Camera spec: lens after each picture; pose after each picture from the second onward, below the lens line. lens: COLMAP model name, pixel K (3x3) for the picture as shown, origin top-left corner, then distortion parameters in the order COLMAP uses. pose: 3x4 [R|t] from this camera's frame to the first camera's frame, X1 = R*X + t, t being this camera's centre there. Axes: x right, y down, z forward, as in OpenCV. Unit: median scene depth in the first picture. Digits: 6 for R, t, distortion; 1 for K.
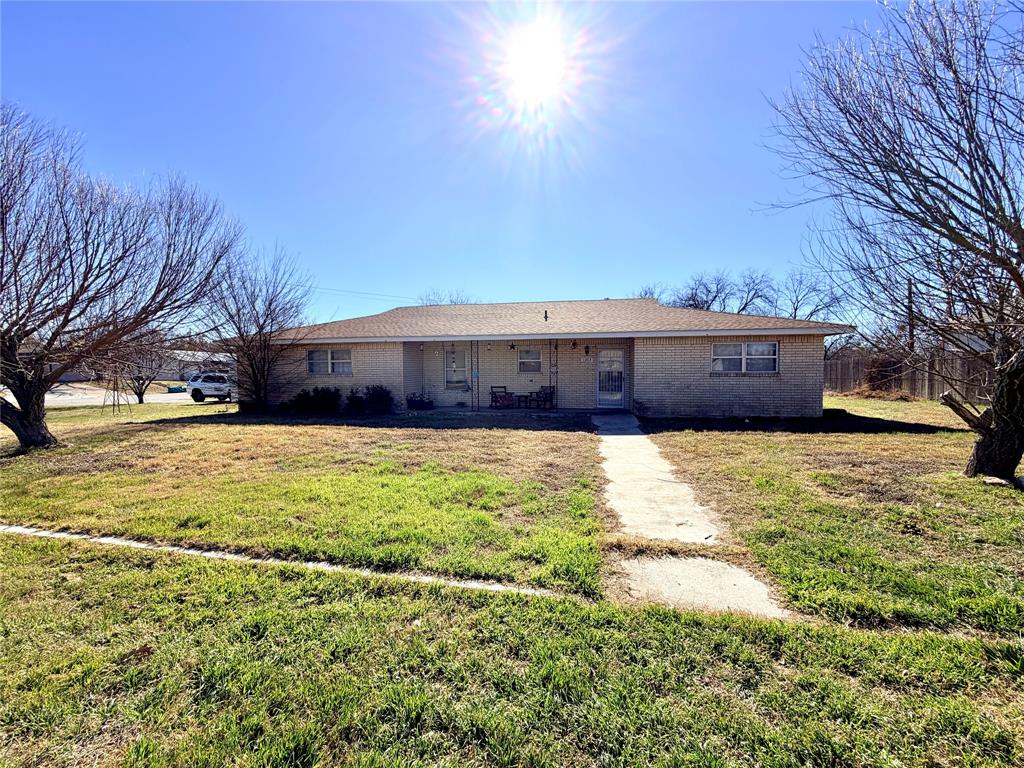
lens RADIAL K [[408.0, 0, 508.8], [0, 408.0, 385.4], [0, 0, 1]] dist [0.001979, 0.000559]
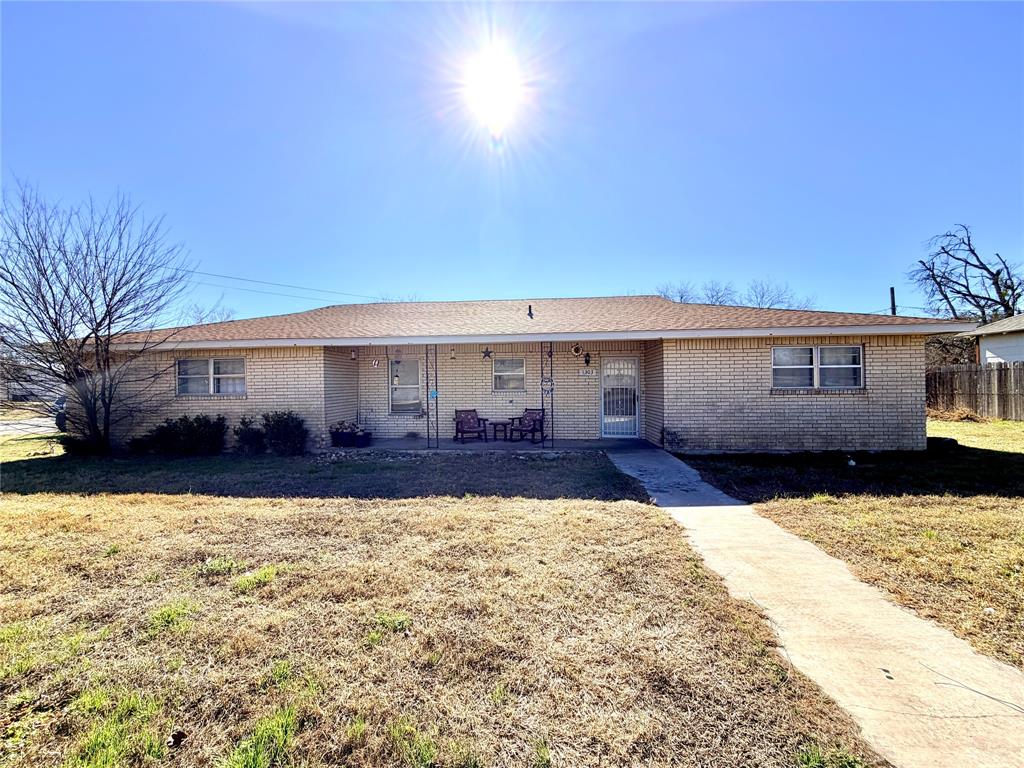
lens RADIAL K [[408.0, 0, 508.8], [0, 408.0, 385.4], [0, 0, 1]] dist [0.001979, 0.000559]
pose [[0.994898, -0.008005, 0.100568, -0.022932], [0.011628, 0.999302, -0.035492, -0.015178], [-0.100214, 0.036480, 0.994297, 0.296163]]
